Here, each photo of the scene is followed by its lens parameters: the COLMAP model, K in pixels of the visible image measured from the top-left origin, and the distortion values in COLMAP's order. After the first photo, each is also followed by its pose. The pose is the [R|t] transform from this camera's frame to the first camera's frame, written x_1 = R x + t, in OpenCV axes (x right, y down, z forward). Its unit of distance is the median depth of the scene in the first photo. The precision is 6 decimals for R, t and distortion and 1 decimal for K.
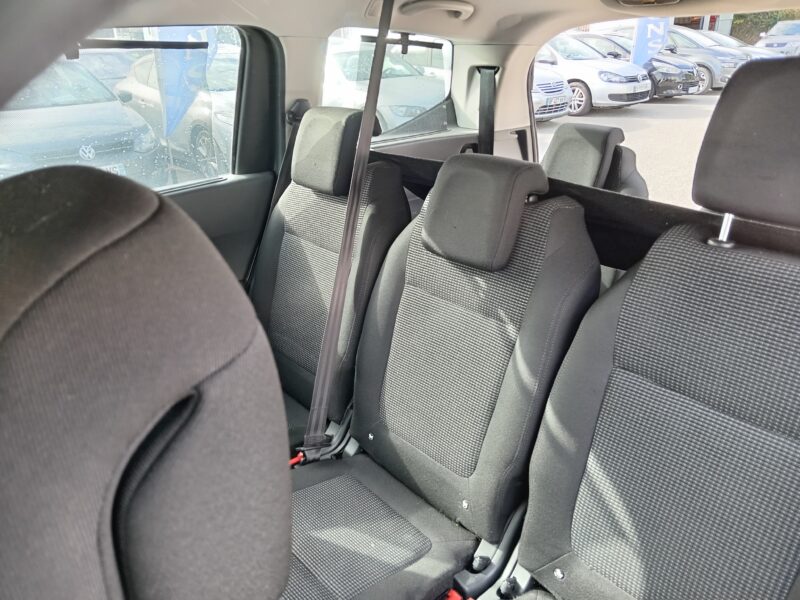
lens RADIAL K [[592.2, 0, 400.0], [0, 592.2, 300.0], [0, 0, 1]] dist [0.022290, -0.051813]
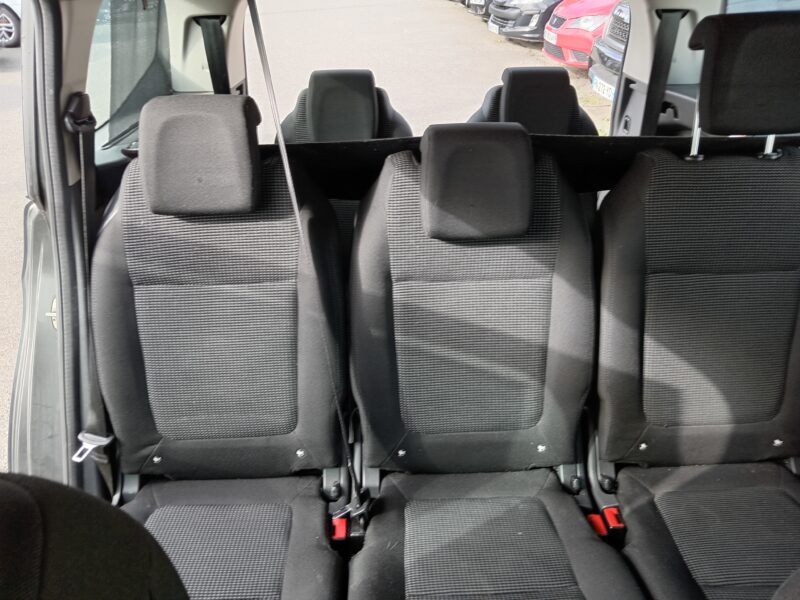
lens RADIAL K [[592.2, 0, 400.0], [0, 592.2, 300.0], [0, 0, 1]] dist [0.022290, -0.051813]
pose [[0.643920, -0.386071, 0.660543, -0.590887], [0.307047, 0.921174, 0.239083, -0.215147], [-0.700778, 0.048867, 0.711704, 0.357968]]
